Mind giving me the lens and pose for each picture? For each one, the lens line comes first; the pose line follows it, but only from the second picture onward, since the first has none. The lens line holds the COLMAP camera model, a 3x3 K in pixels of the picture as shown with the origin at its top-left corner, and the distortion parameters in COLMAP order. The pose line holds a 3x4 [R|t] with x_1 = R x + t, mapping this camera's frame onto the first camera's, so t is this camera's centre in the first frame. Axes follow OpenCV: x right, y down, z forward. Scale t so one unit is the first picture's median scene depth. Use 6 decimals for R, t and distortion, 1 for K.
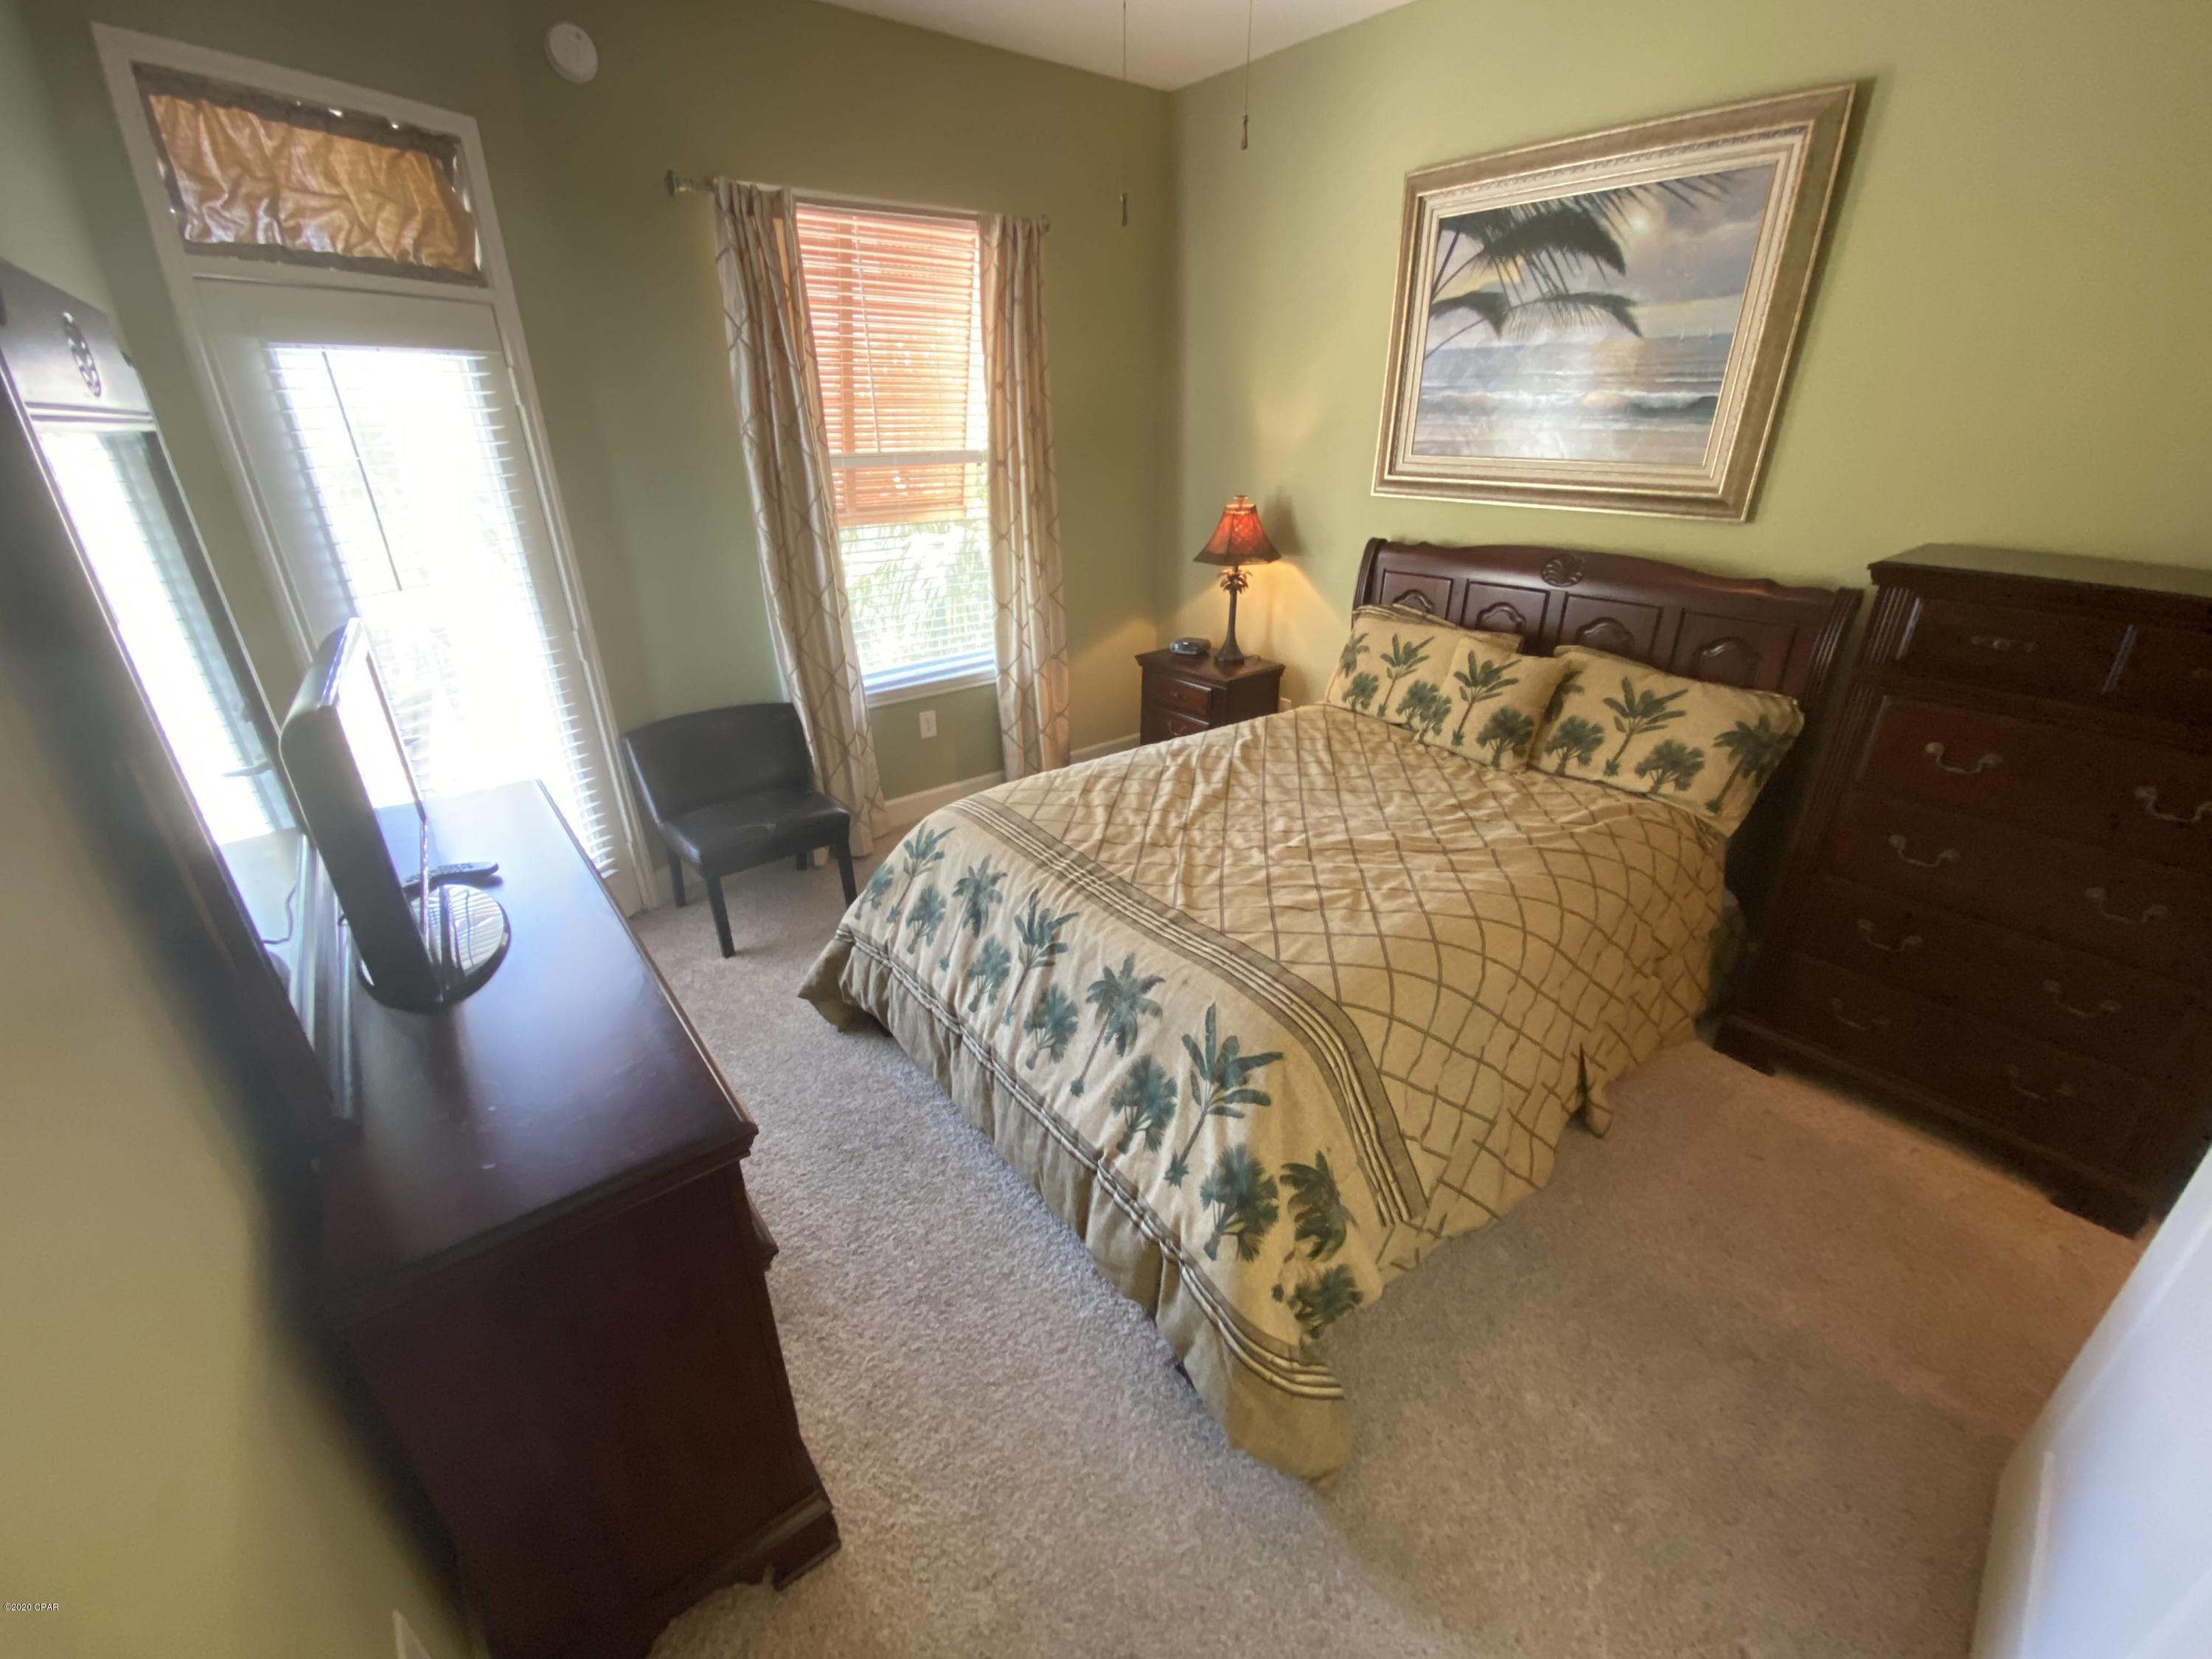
lens RADIAL K [[912.2, 0, 1080.5], [0, 912.2, 834.7], [0, 0, 1]] dist [0.007580, -0.015353]
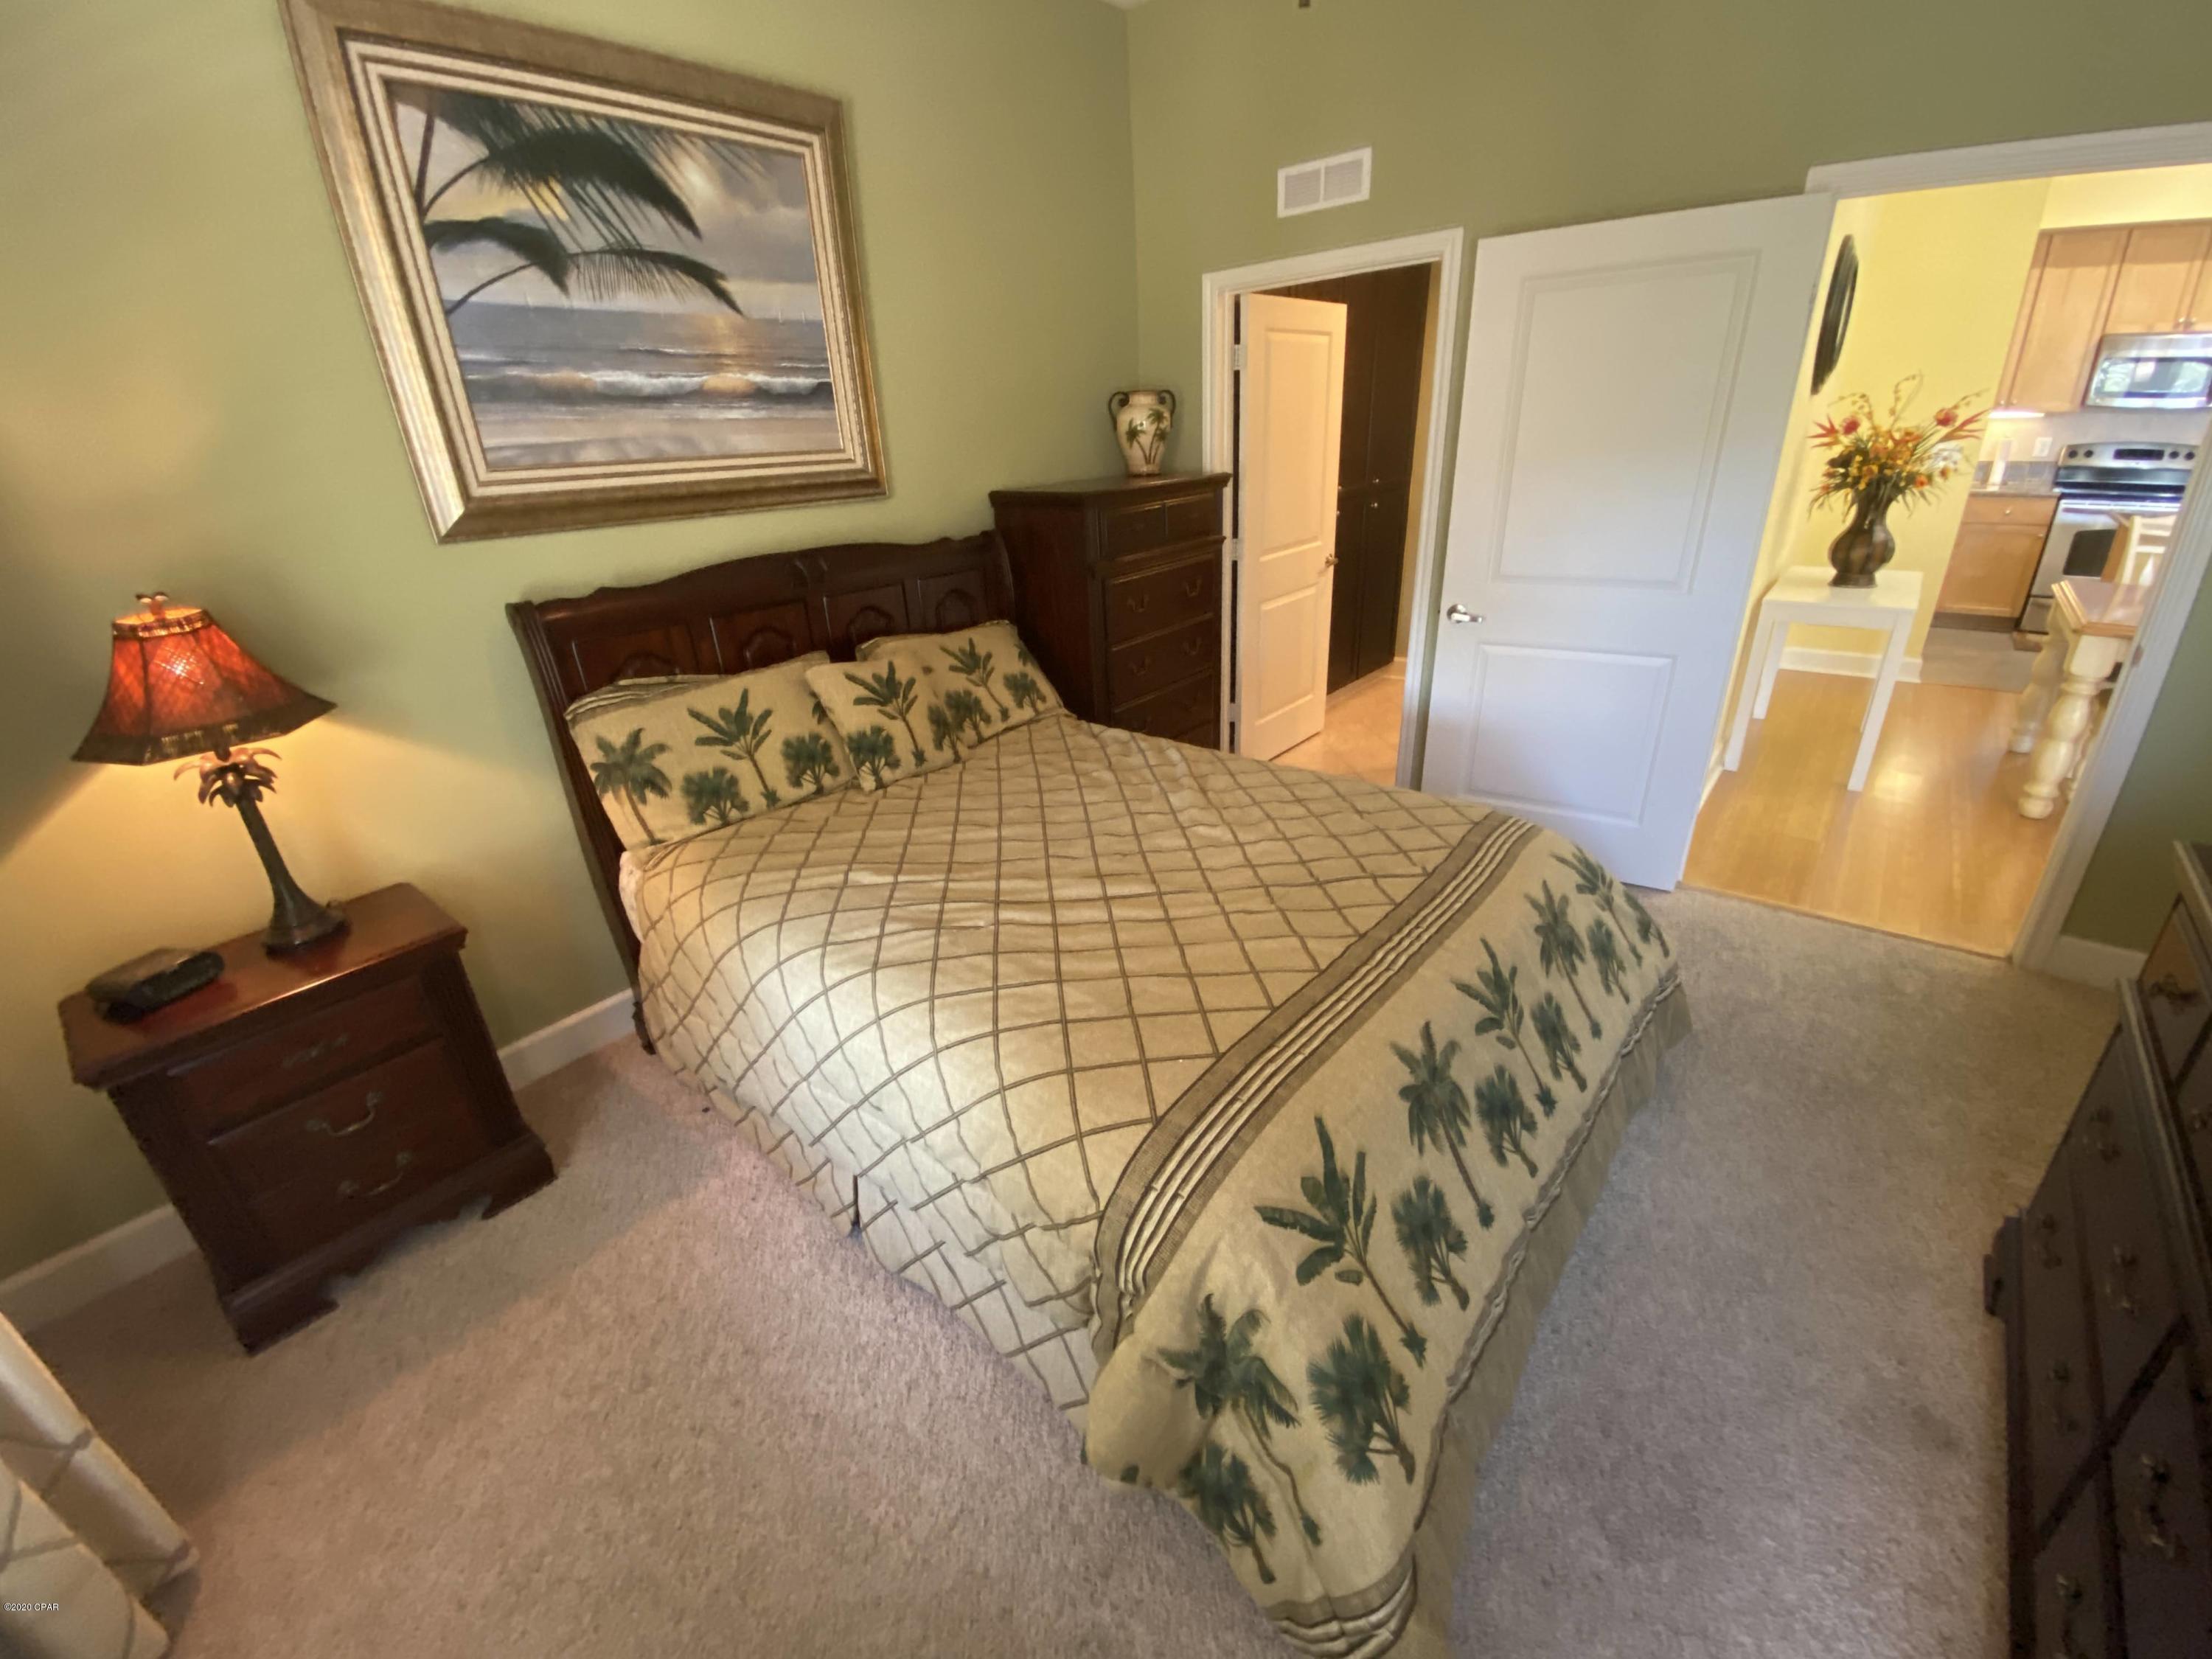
lens RADIAL K [[912.2, 0, 1080.5], [0, 912.2, 834.7], [0, 0, 1]] dist [0.007580, -0.015353]
pose [[-0.199040, -0.370737, 0.907159, -0.457315], [0.460264, 0.781869, 0.420520, -0.357647], [-0.865182, 0.501233, 0.015013, 0.925481]]
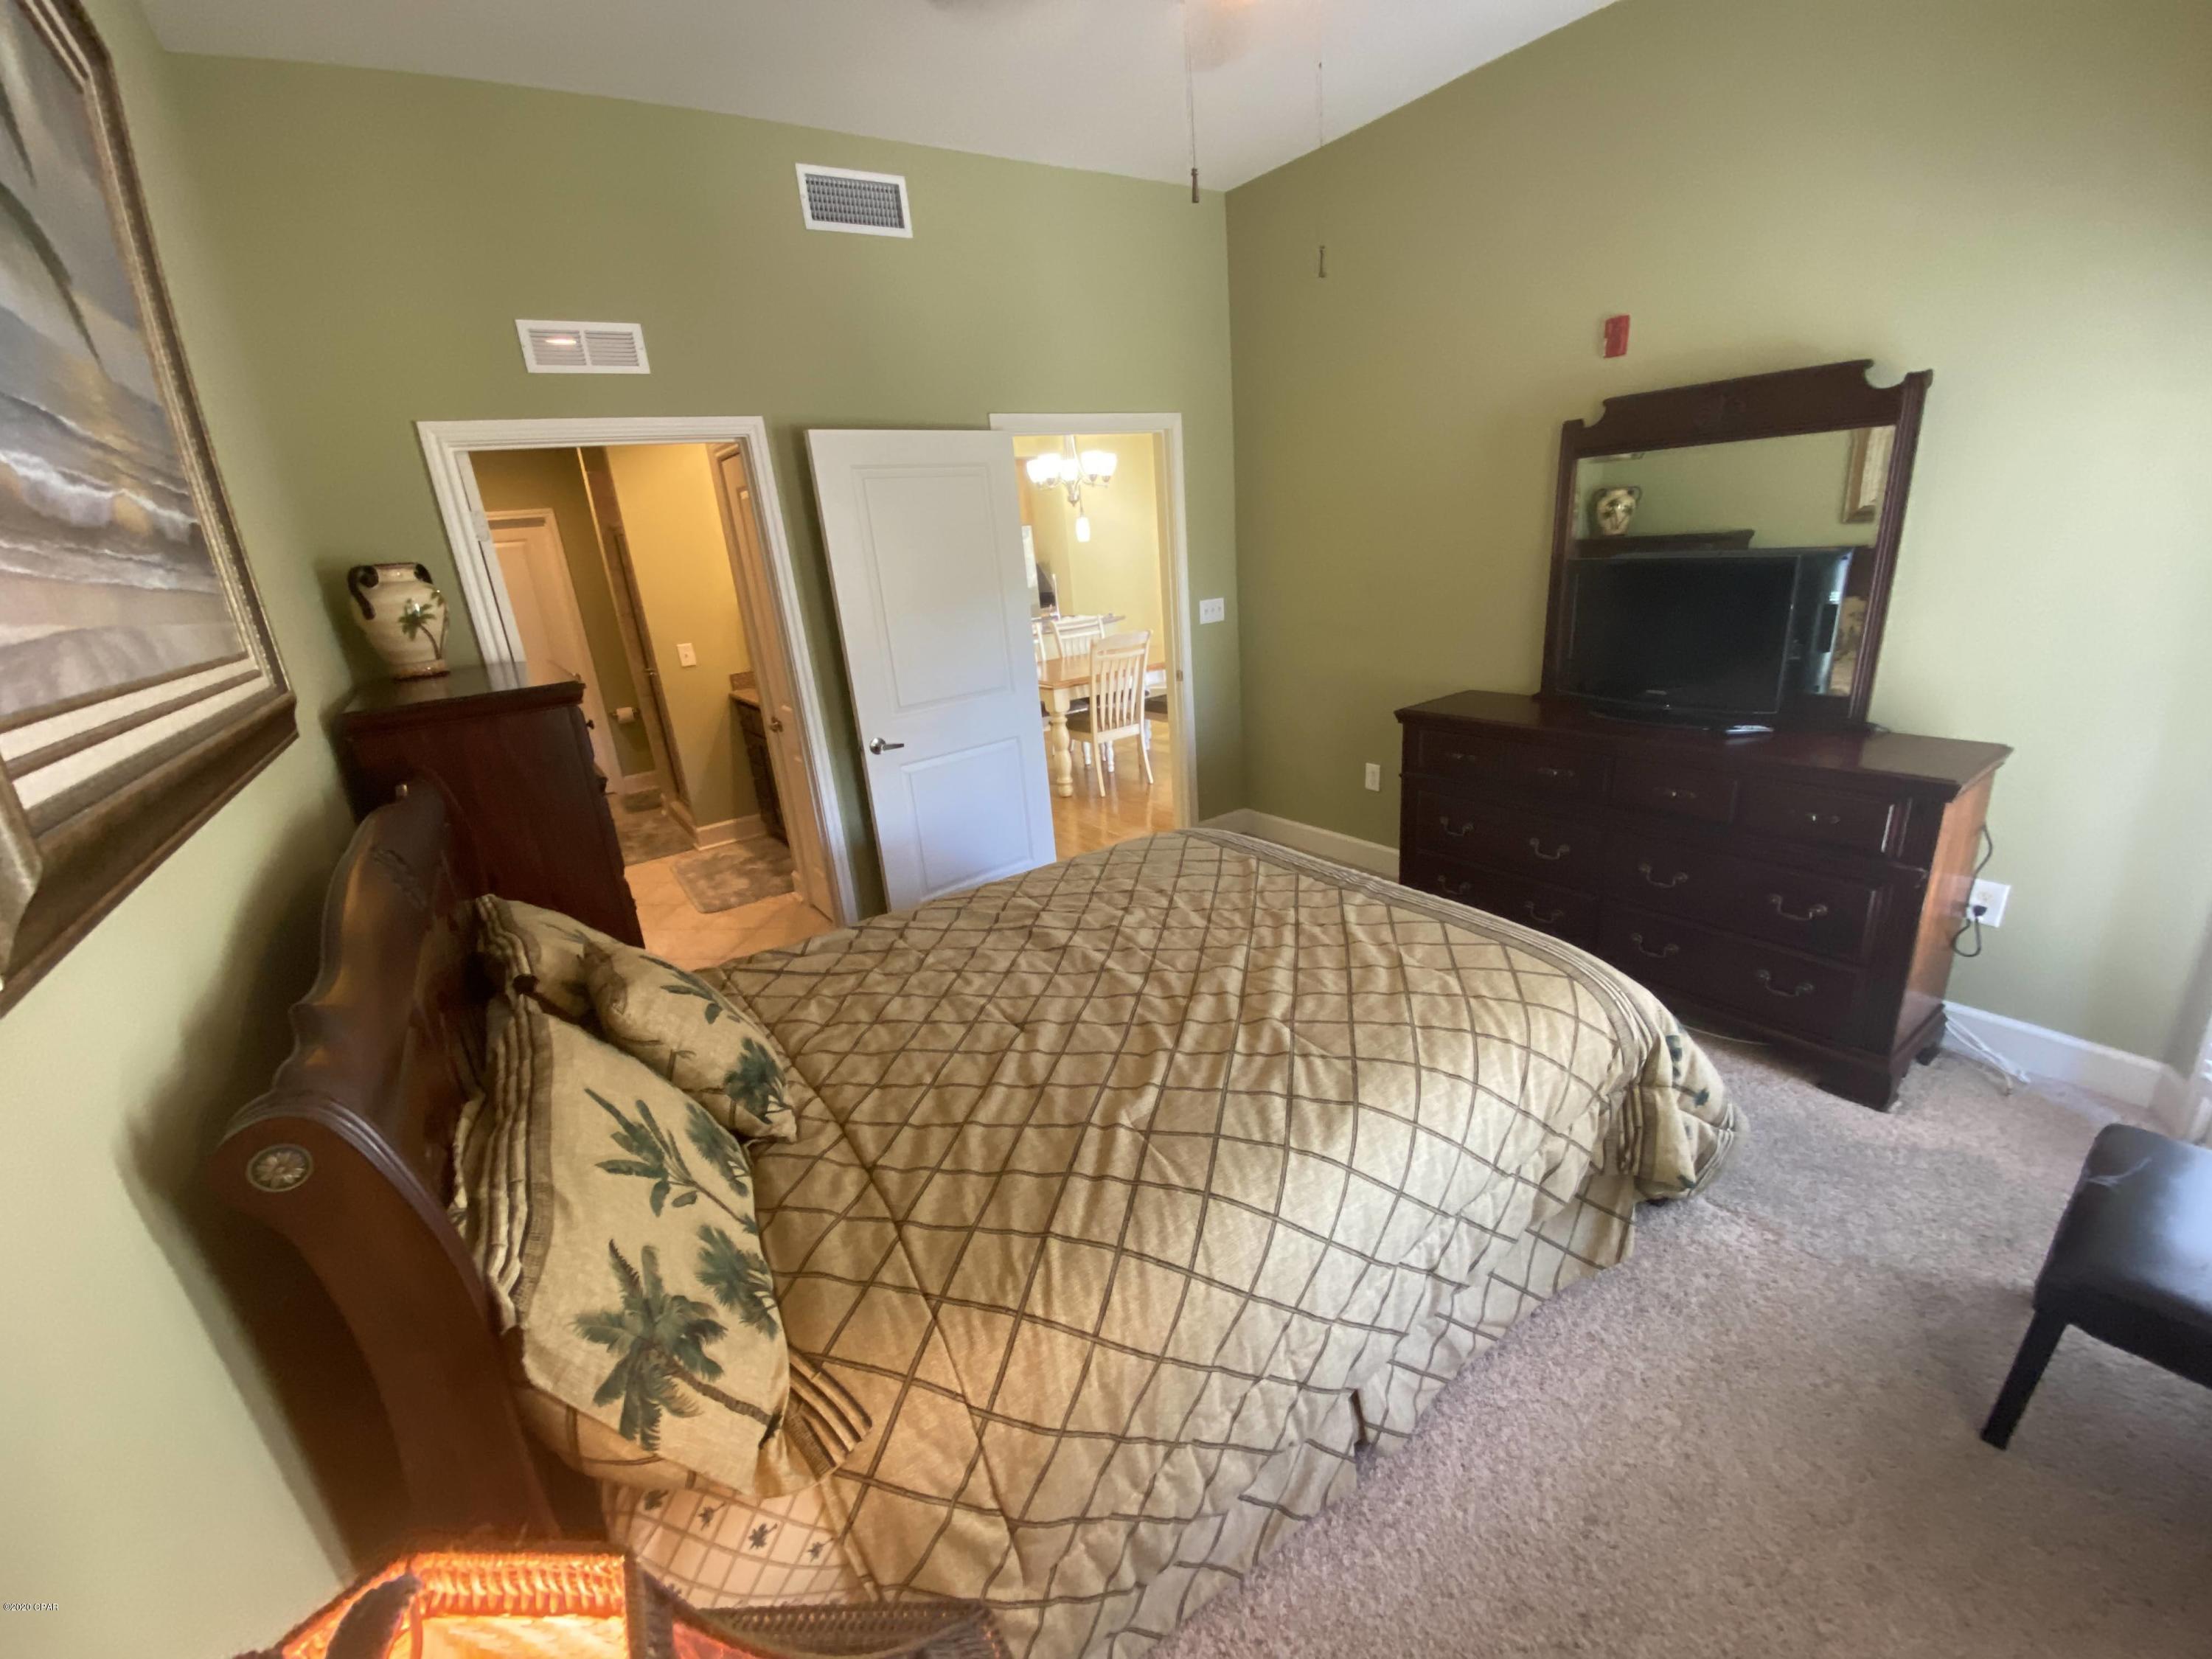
lens RADIAL K [[908.0, 0, 1090.4], [0, 908.0, 839.8], [0, 0, 1]] dist [0.009641, -0.000085]
pose [[-0.993187, 0.089006, 0.075217, 0.169786], [0.116370, 0.723461, 0.680487, -0.588857], [0.006151, 0.684604, -0.728890, 1.371580]]
